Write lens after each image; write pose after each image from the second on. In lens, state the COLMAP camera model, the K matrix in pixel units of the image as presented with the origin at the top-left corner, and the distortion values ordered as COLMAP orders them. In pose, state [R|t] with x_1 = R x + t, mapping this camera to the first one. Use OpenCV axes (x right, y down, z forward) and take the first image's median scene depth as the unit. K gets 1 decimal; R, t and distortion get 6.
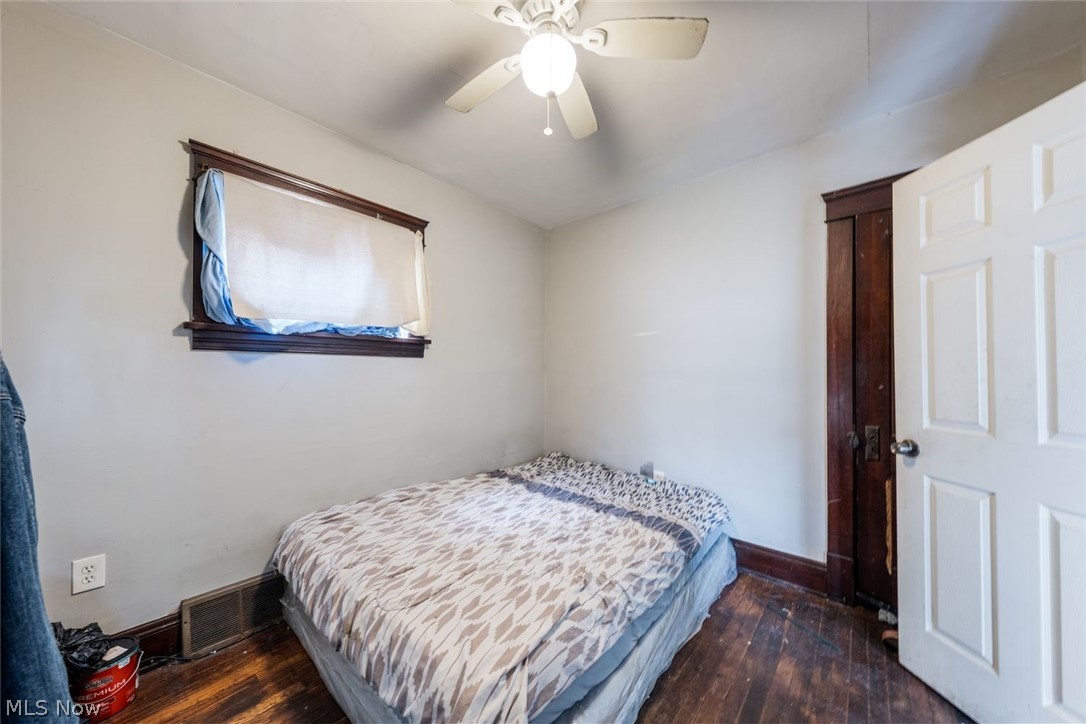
lens RADIAL K [[372.8, 0, 541.5], [0, 372.8, 365.2], [0, 0, 1]] dist [-0.000694, 0.000053]
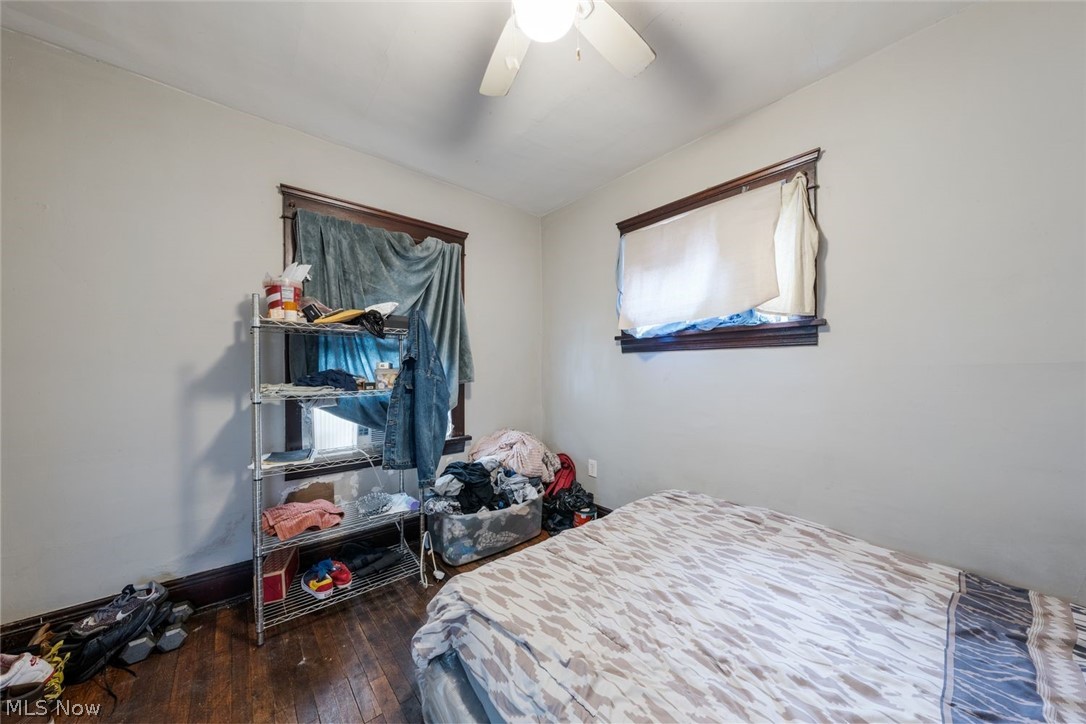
lens RADIAL K [[372.8, 0, 541.5], [0, 372.8, 365.2], [0, 0, 1]] dist [-0.000694, 0.000053]
pose [[-0.157680, -0.012760, -0.987408, 0.617368], [0.019545, 0.999680, -0.016040, 0.025815], [0.987297, -0.021828, -0.157380, 0.801685]]
